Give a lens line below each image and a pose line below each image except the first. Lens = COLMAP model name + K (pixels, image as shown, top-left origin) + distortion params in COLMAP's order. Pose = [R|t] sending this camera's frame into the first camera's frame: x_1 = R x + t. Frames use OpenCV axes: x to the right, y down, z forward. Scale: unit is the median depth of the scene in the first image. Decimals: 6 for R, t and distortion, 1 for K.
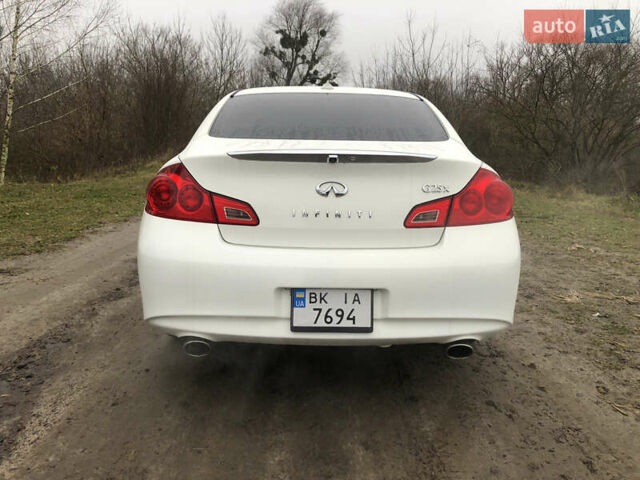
lens RADIAL K [[533.4, 0, 319.3], [0, 533.4, 221.4], [0, 0, 1]] dist [0.004144, 0.004864]
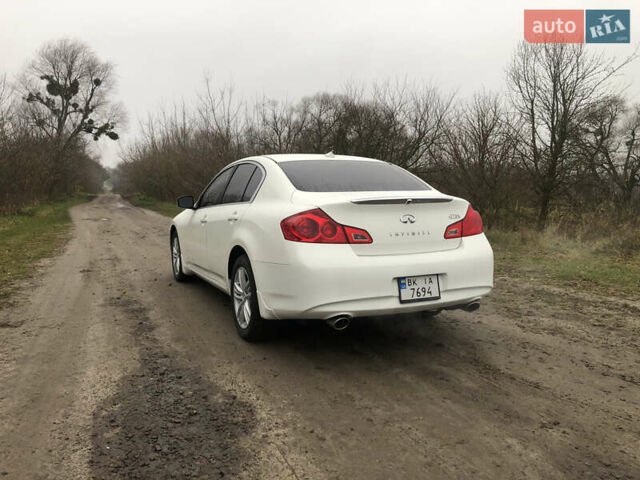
lens RADIAL K [[533.4, 0, 319.3], [0, 533.4, 221.4], [0, 0, 1]] dist [0.004144, 0.004864]
pose [[0.911206, -0.048966, 0.409031, -0.718061], [0.085577, 0.993750, -0.071677, 0.034846], [-0.402965, 0.100316, 0.909701, -0.339941]]
